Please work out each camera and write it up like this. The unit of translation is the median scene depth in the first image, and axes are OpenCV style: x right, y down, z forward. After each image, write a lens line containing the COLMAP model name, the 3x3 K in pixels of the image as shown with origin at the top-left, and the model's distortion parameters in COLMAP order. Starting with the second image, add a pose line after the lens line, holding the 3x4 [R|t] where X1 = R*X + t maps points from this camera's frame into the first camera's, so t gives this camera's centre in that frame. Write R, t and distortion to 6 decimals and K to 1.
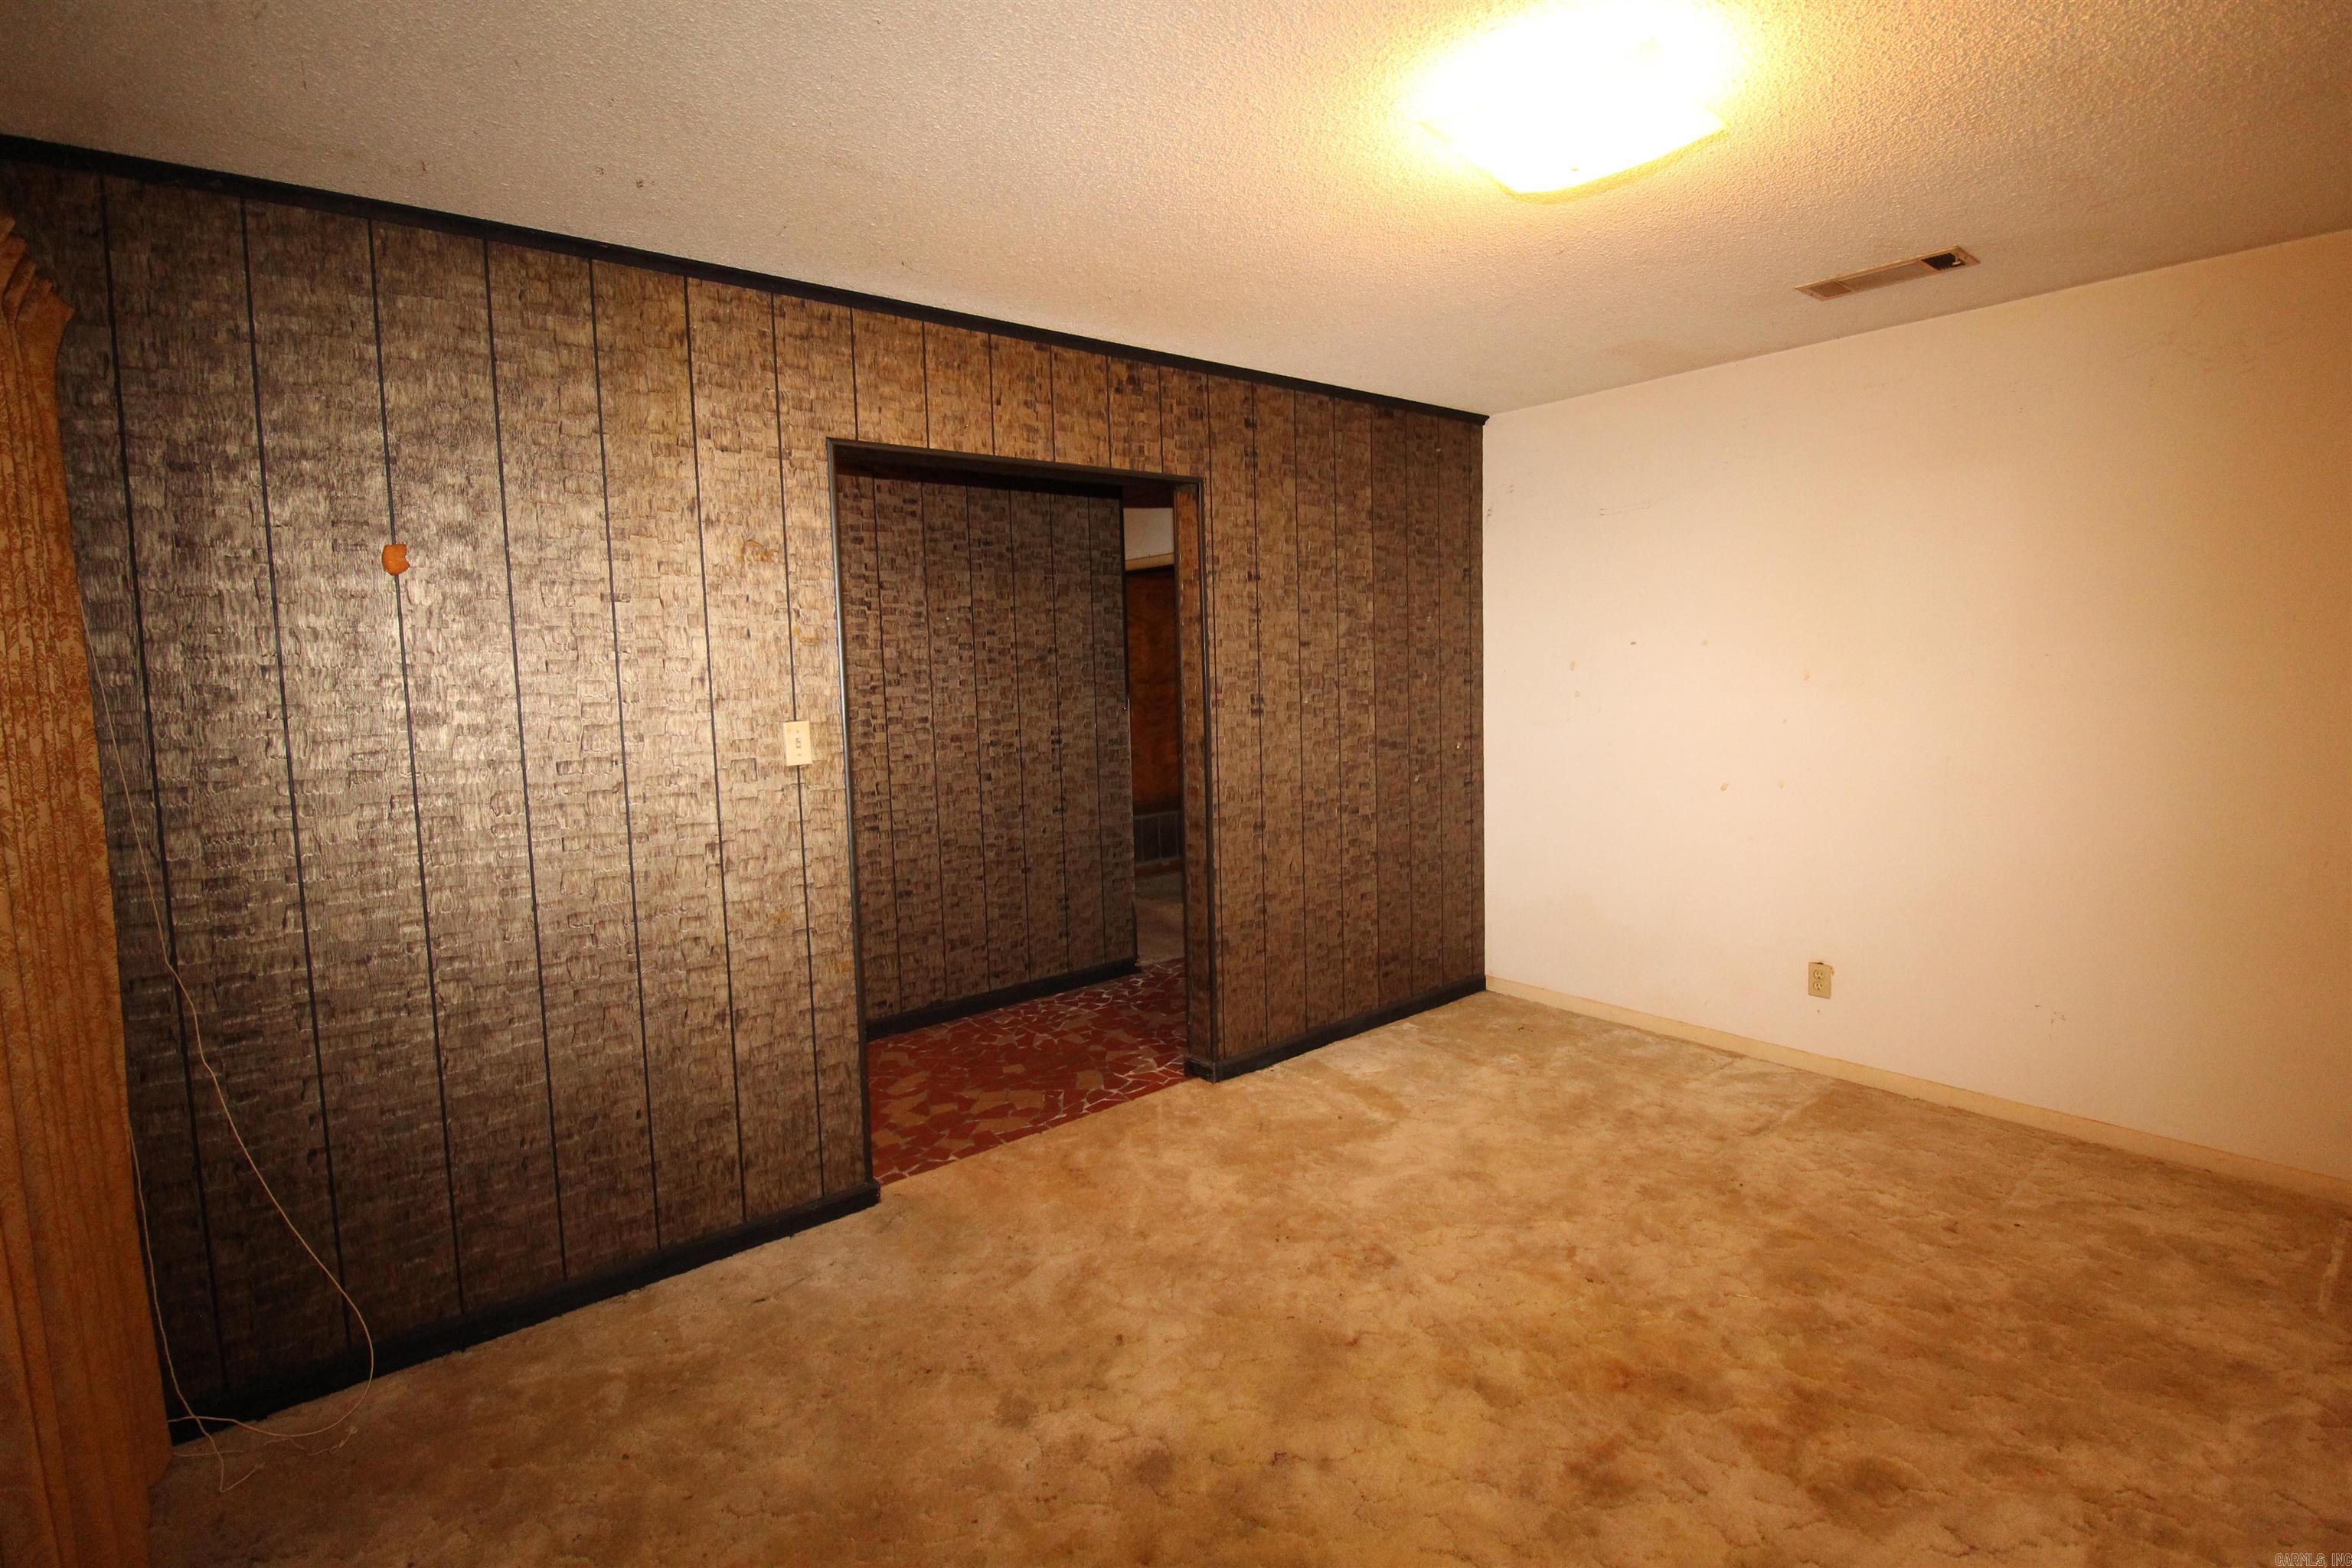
lens RADIAL K [[1120.9, 0, 1188.7], [0, 1120.9, 774.7], [0, 0, 1]] dist [-0.004094, -0.001492]
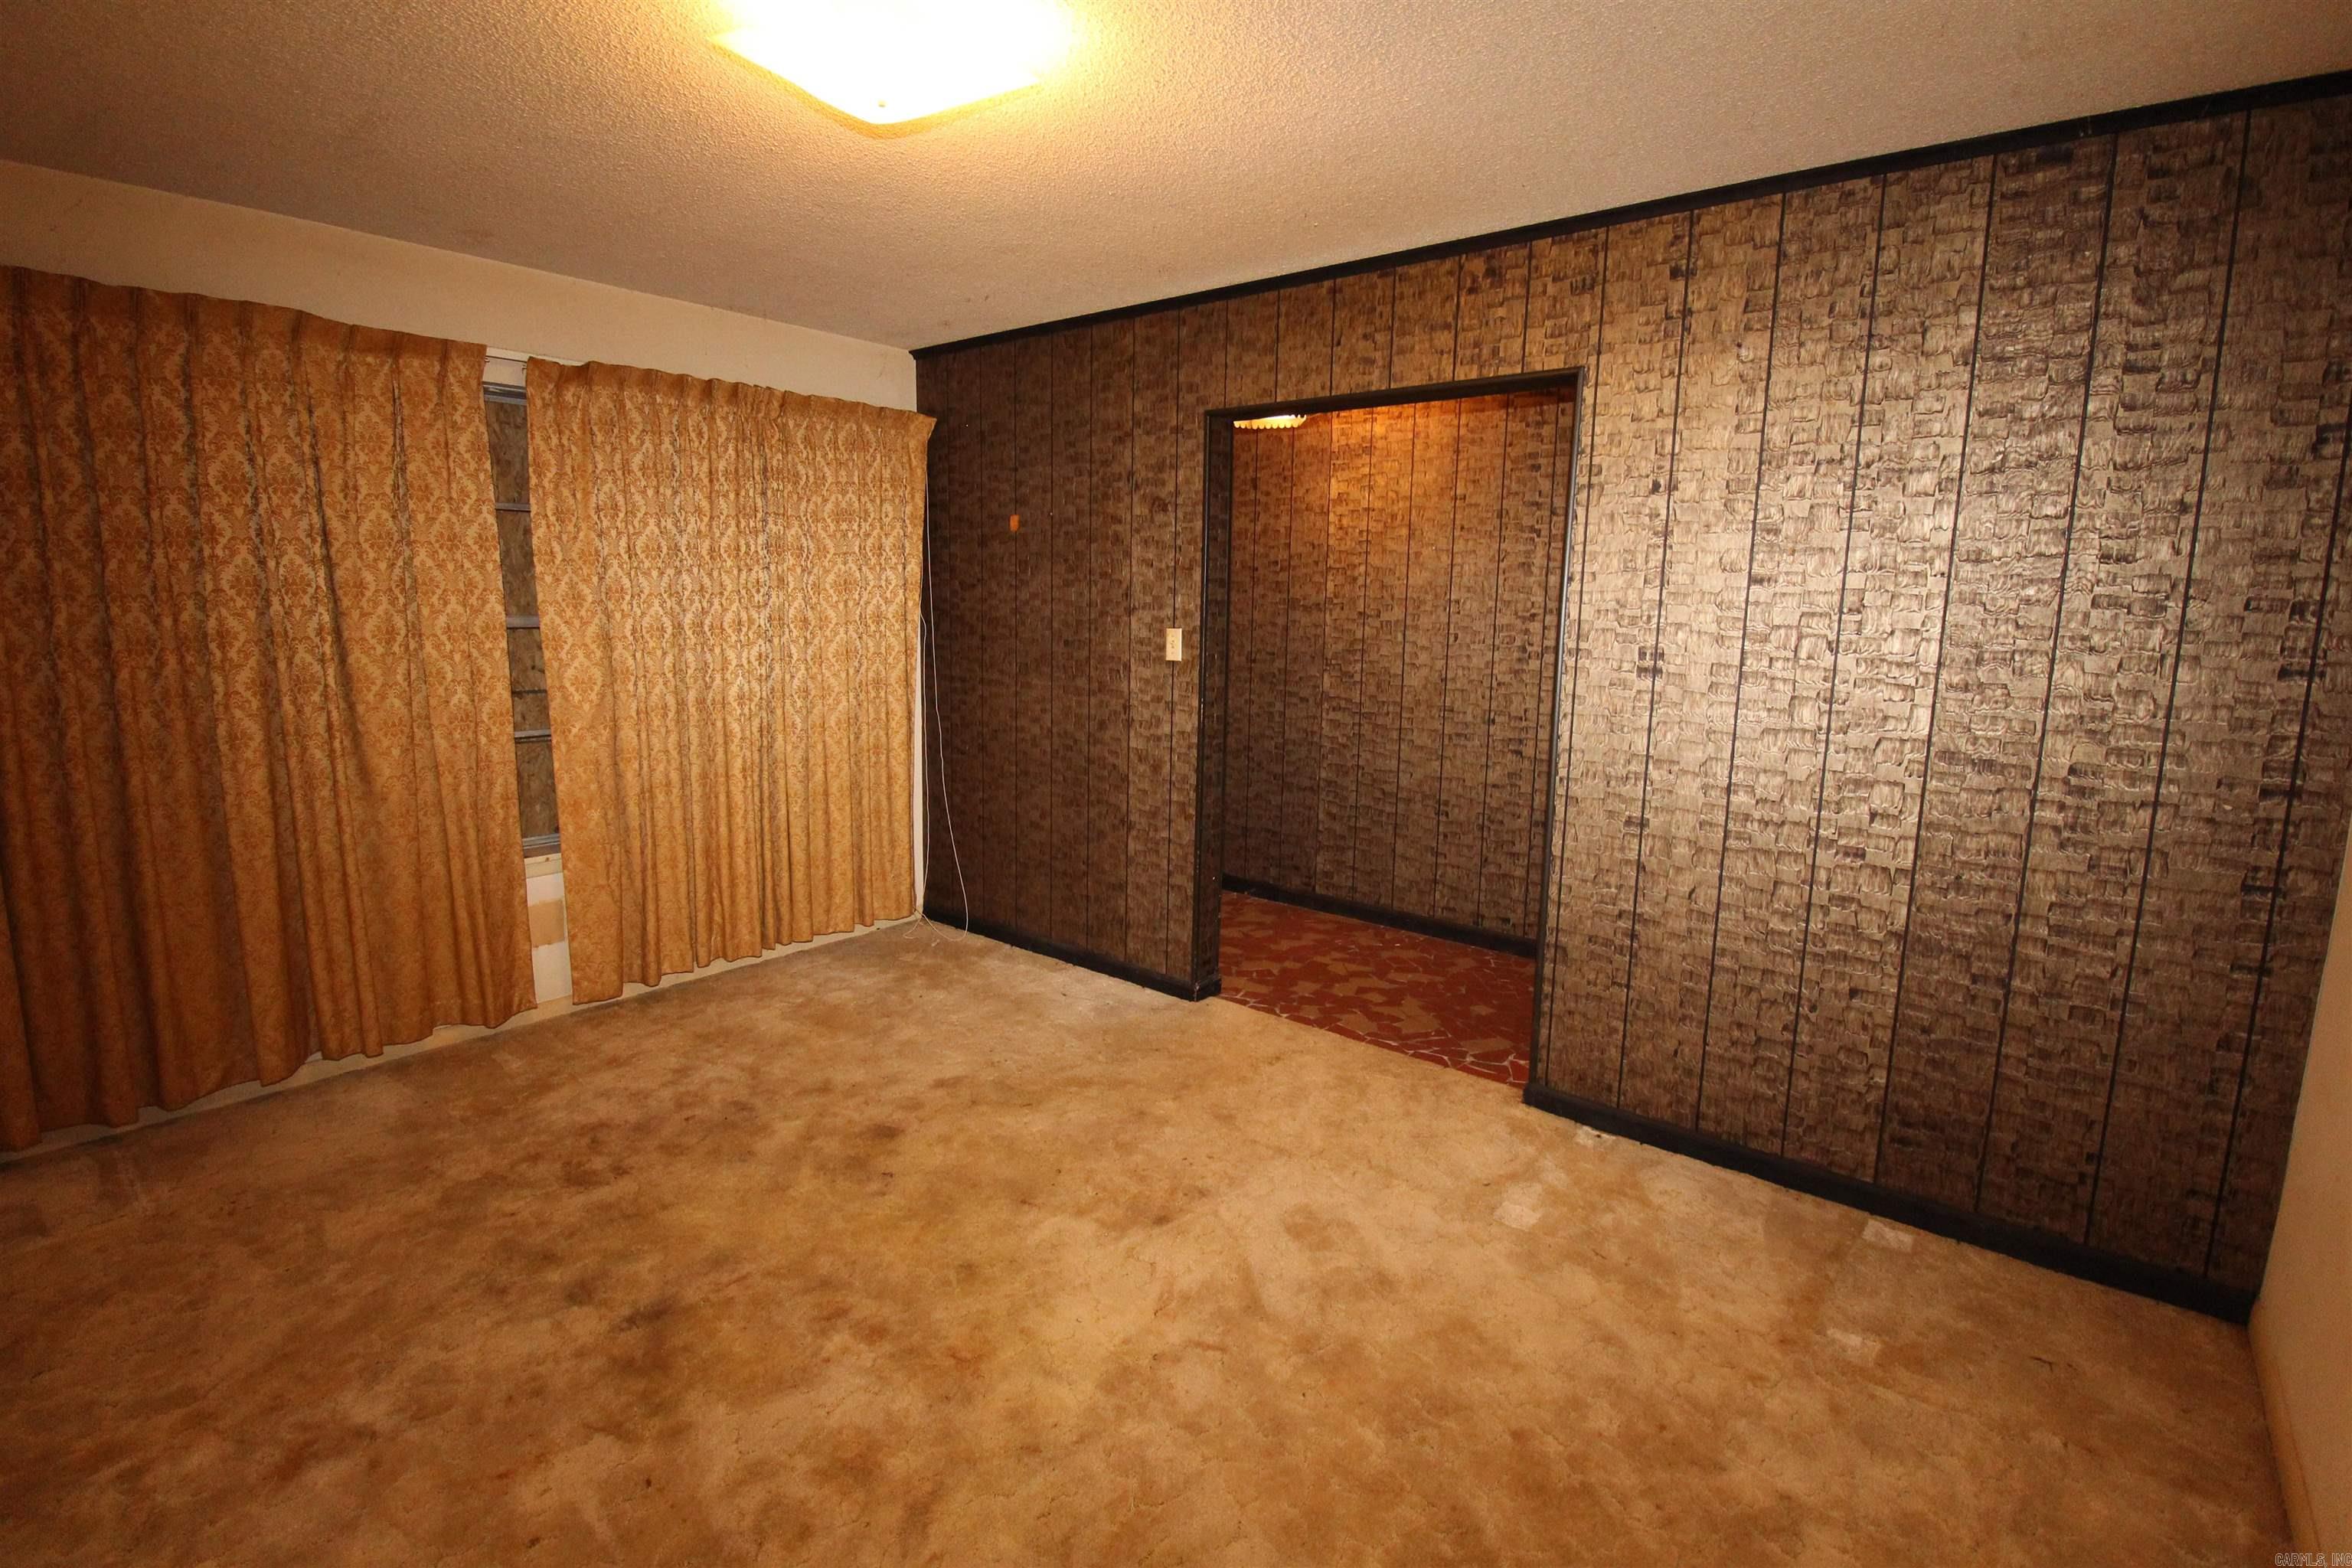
lens RADIAL K [[1120.9, 0, 1188.9], [0, 1120.9, 774.9], [0, 0, 1]] dist [-0.004094, -0.001492]
pose [[0.179460, 0.189140, -0.965412, 0.761426], [-0.118649, 0.978342, 0.169618, -0.080820], [0.976584, 0.084105, 0.198015, 0.577933]]
